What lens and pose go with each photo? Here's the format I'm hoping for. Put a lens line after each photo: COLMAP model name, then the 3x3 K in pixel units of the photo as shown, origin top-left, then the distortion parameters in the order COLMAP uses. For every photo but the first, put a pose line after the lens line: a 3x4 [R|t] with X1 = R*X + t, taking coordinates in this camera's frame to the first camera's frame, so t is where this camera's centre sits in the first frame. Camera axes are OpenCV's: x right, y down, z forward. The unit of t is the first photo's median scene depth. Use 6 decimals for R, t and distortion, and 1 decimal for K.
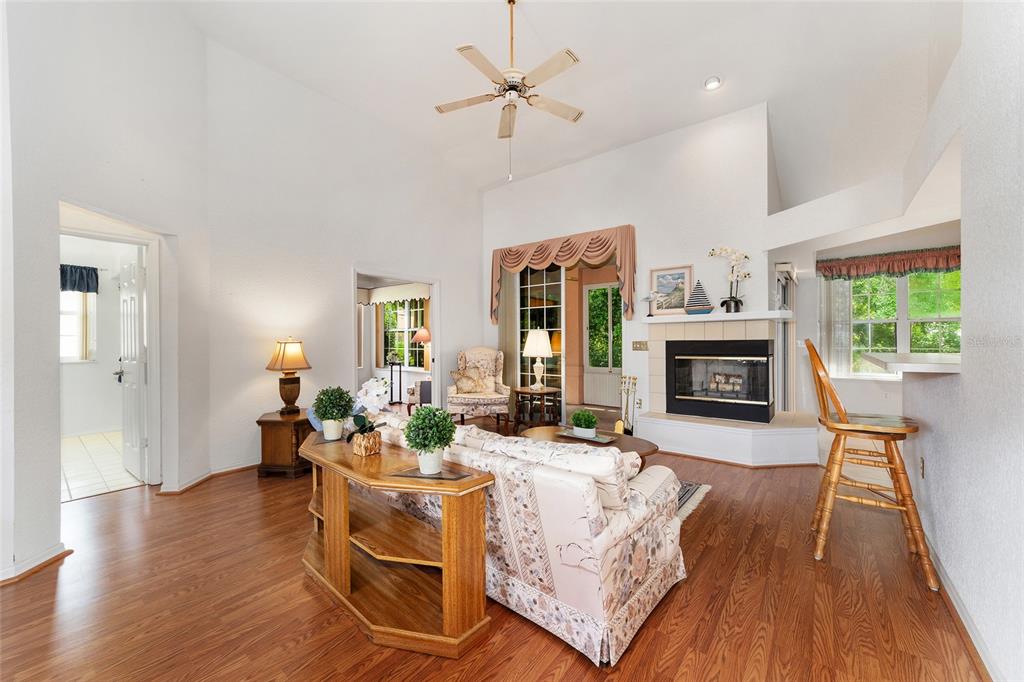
lens RADIAL K [[391.4, 0, 505.0], [0, 391.4, 342.1], [0, 0, 1]] dist [-0.009847, 0.002294]
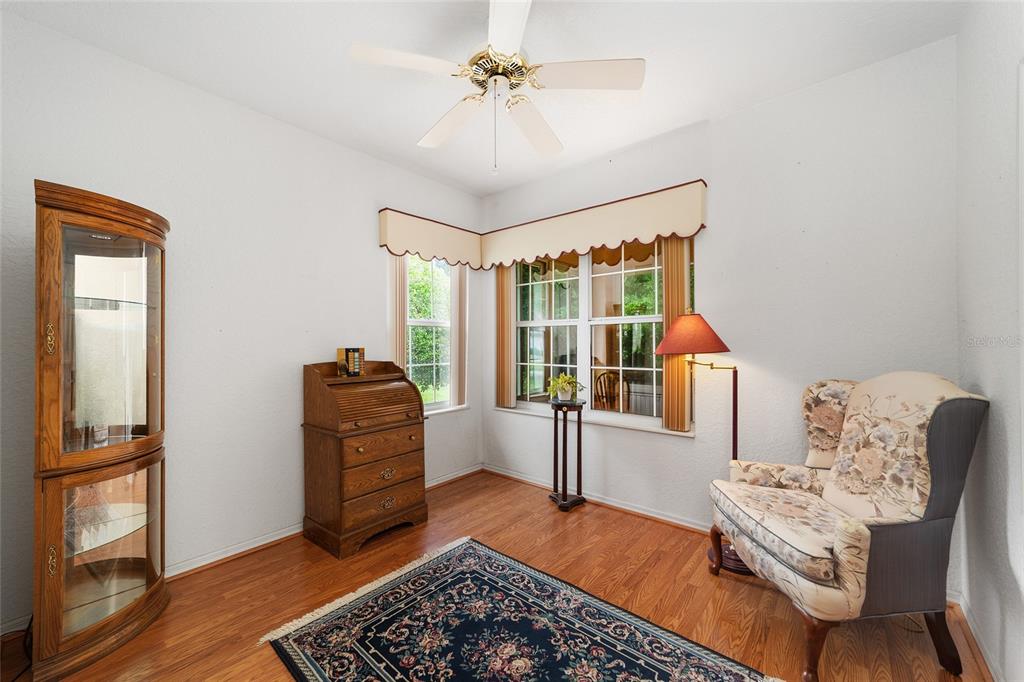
lens RADIAL K [[391.4, 0, 507.6], [0, 391.4, 343.4], [0, 0, 1]] dist [-0.009847, 0.002294]
pose [[0.999649, 0.000261, -0.026475, -0.561534], [-0.000300, 0.999999, -0.001482, -0.013215], [0.026475, 0.001489, 0.999648, 0.997880]]
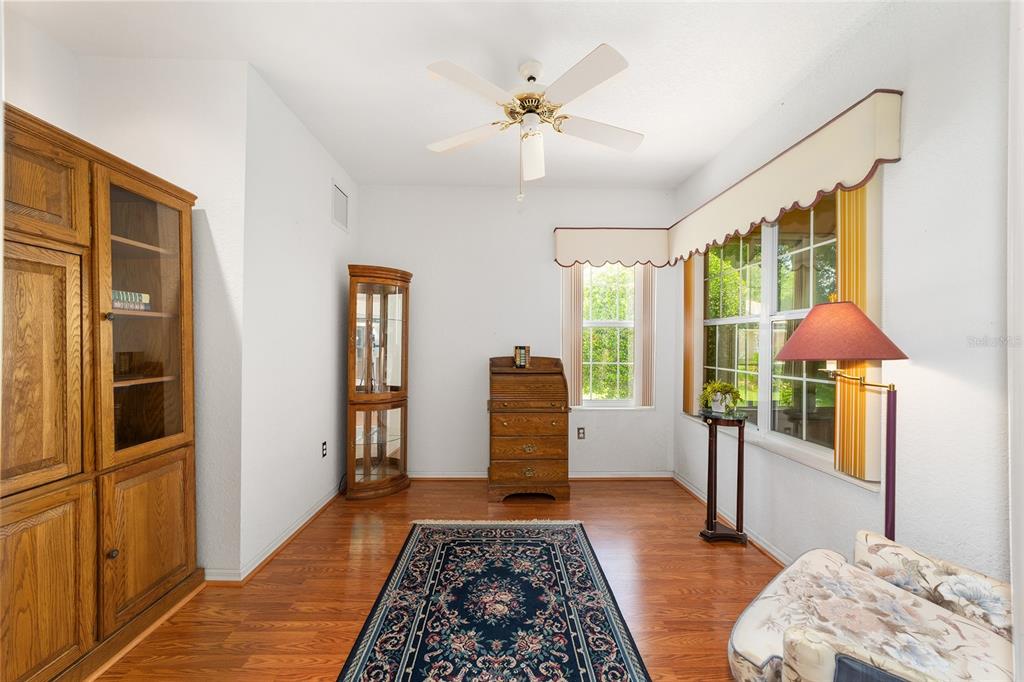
lens RADIAL K [[391.4, 0, 505.6], [0, 391.4, 344.3], [0, 0, 1]] dist [-0.009847, 0.002294]
pose [[0.646137, 0.011612, -0.763133, -0.245902], [-0.009932, 0.999928, 0.006806, -0.015359], [0.763157, 0.003182, 0.646206, 1.075430]]
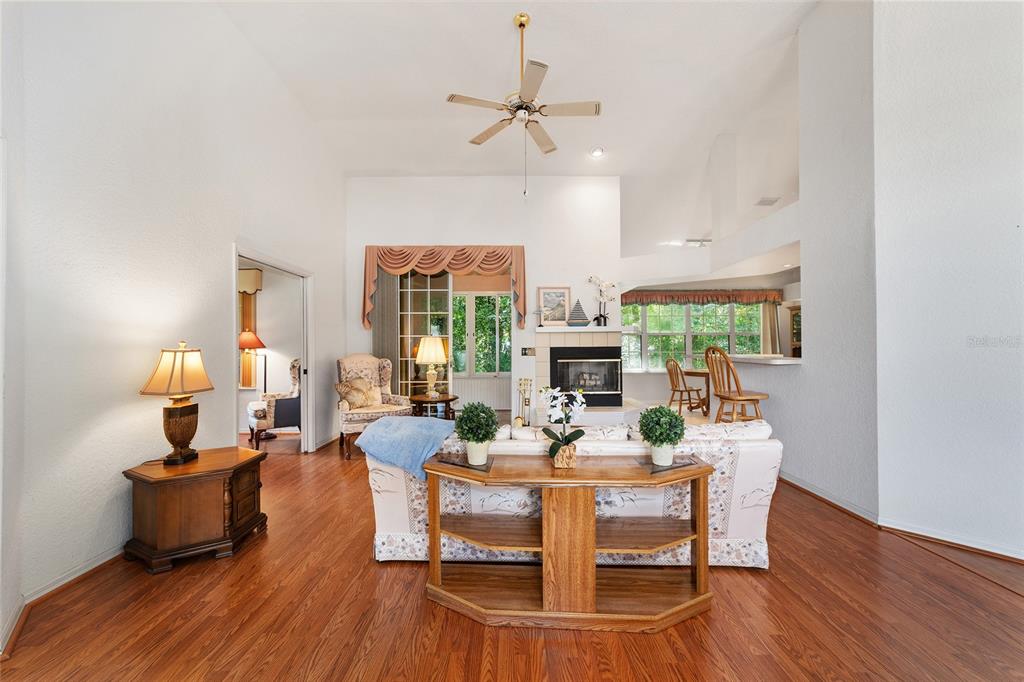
lens RADIAL K [[391.4, 0, 505.1], [0, 391.4, 344.2], [0, 0, 1]] dist [-0.009847, 0.002294]
pose [[0.781066, 0.003561, 0.624439, -0.451766], [0.002561, 0.999957, -0.008905, -0.002681], [-0.624444, 0.008555, 0.781023, 0.142518]]
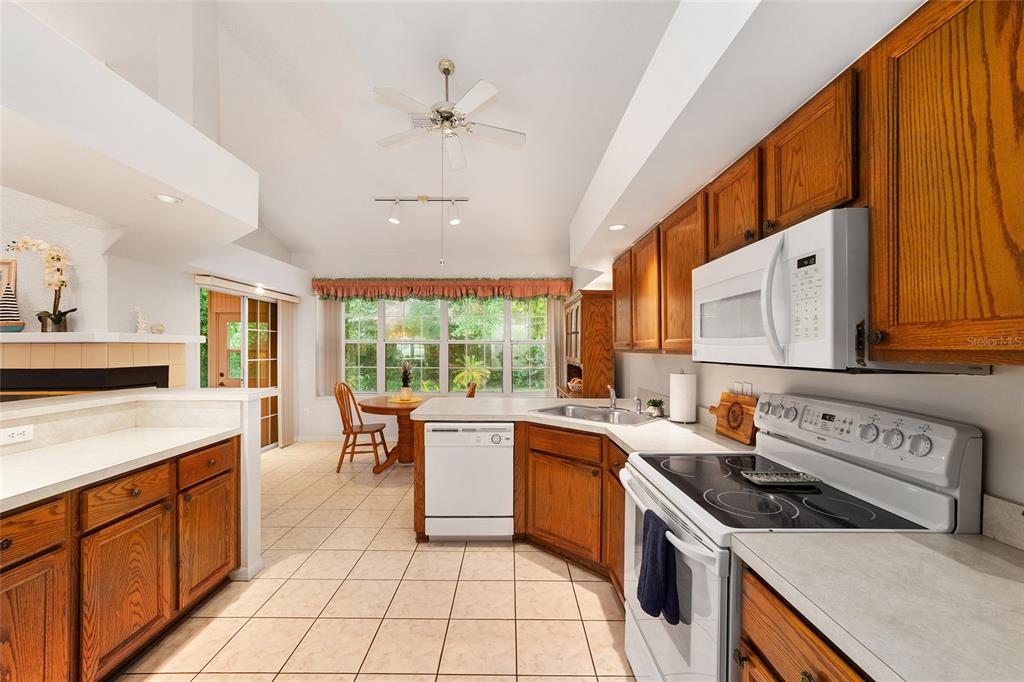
lens RADIAL K [[391.4, 0, 512.8], [0, 391.4, 341.8], [0, 0, 1]] dist [-0.009847, 0.002294]
pose [[0.766565, 0.012724, 0.642041, 0.691270], [0.001859, 0.999756, -0.022033, -0.034878], [-0.642164, 0.018083, 0.766354, -0.099097]]
